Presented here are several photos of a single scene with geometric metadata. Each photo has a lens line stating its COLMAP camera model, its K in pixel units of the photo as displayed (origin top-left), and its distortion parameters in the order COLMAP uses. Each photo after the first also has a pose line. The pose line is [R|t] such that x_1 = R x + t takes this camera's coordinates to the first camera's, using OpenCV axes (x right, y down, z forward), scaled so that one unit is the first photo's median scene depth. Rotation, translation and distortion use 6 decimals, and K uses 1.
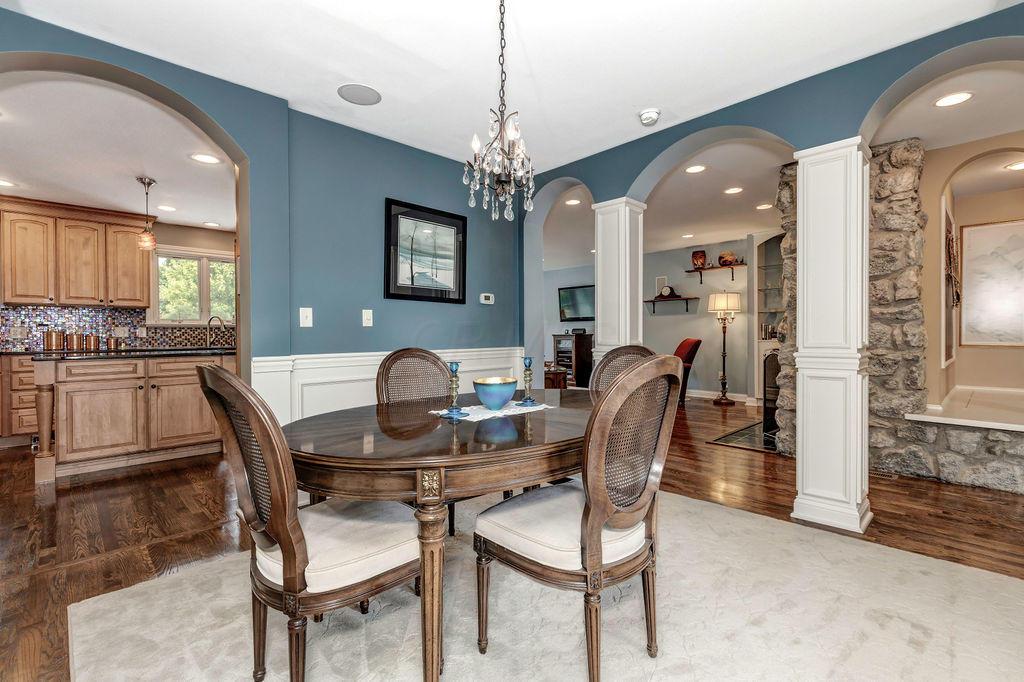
lens RADIAL K [[464.3, 0, 506.7], [0, 464.3, 335.2], [0, 0, 1]] dist [-0.000934, 0.000167]
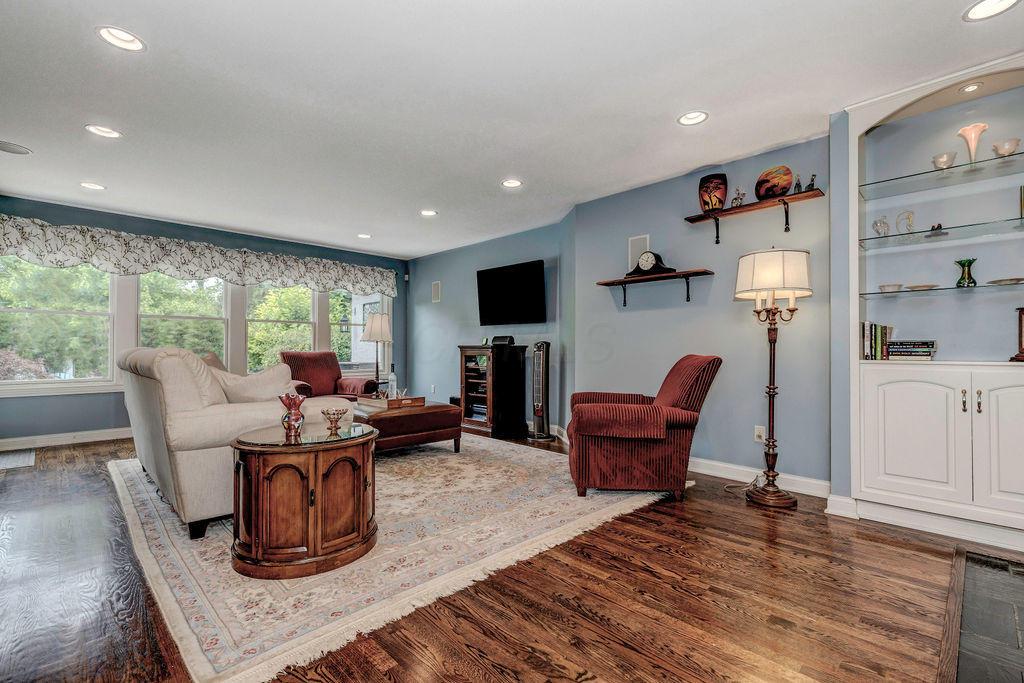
lens RADIAL K [[460.6, 0, 512.0], [0, 460.6, 341.5], [0, 0, 1]] dist [0.000225, 0.000105]
pose [[0.999755, 0.013040, 0.017876, 0.247348], [-0.012675, 0.999712, -0.020380, 0.007054], [-0.018136, 0.020148, 0.999632, 0.658966]]
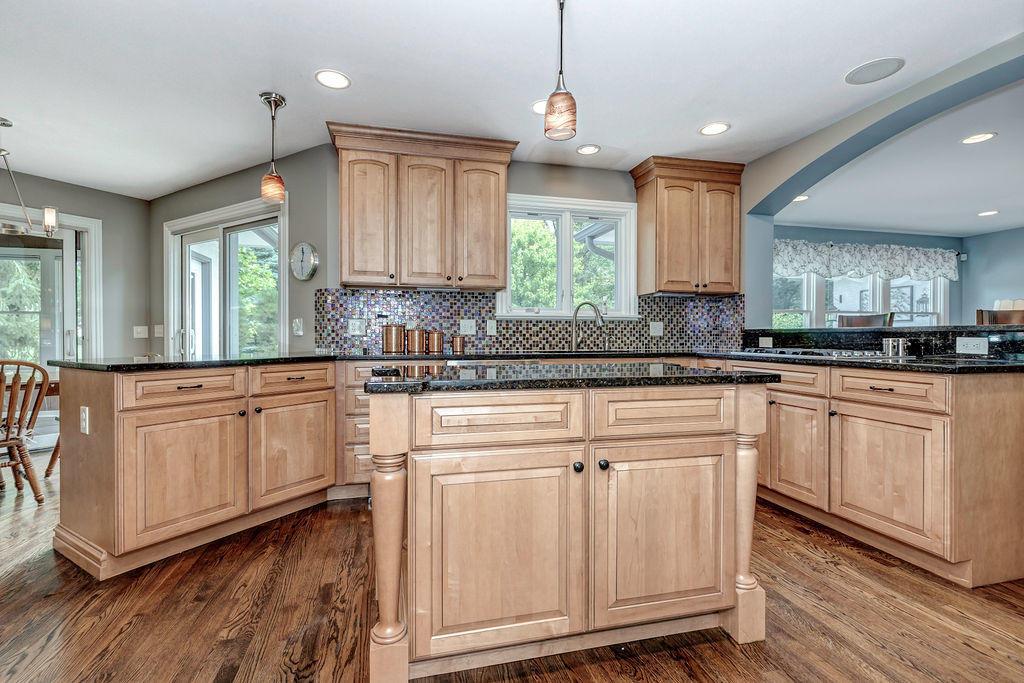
lens RADIAL K [[464.3, 0, 506.7], [0, 464.3, 335.7], [0, 0, 1]] dist [-0.000934, 0.000167]
pose [[0.870389, 0.008594, -0.492289, -0.430334], [-0.008969, 0.999958, 0.001598, 0.004172], [0.492283, 0.003025, 0.870430, 0.423523]]
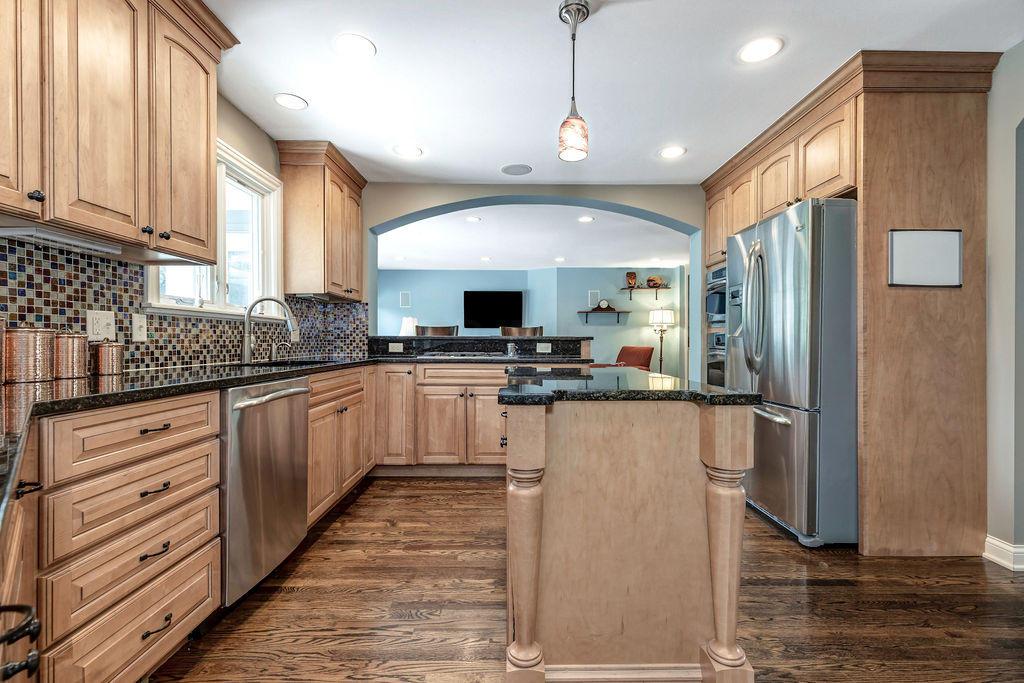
lens RADIAL K [[464.3, 0, 506.7], [0, 464.3, 335.7], [0, 0, 1]] dist [-0.000934, 0.000167]
pose [[0.687228, 0.018211, 0.726213, -0.834220], [-0.007291, 0.999808, -0.018173, 0.004616], [-0.726405, 0.007194, 0.687229, 0.526140]]
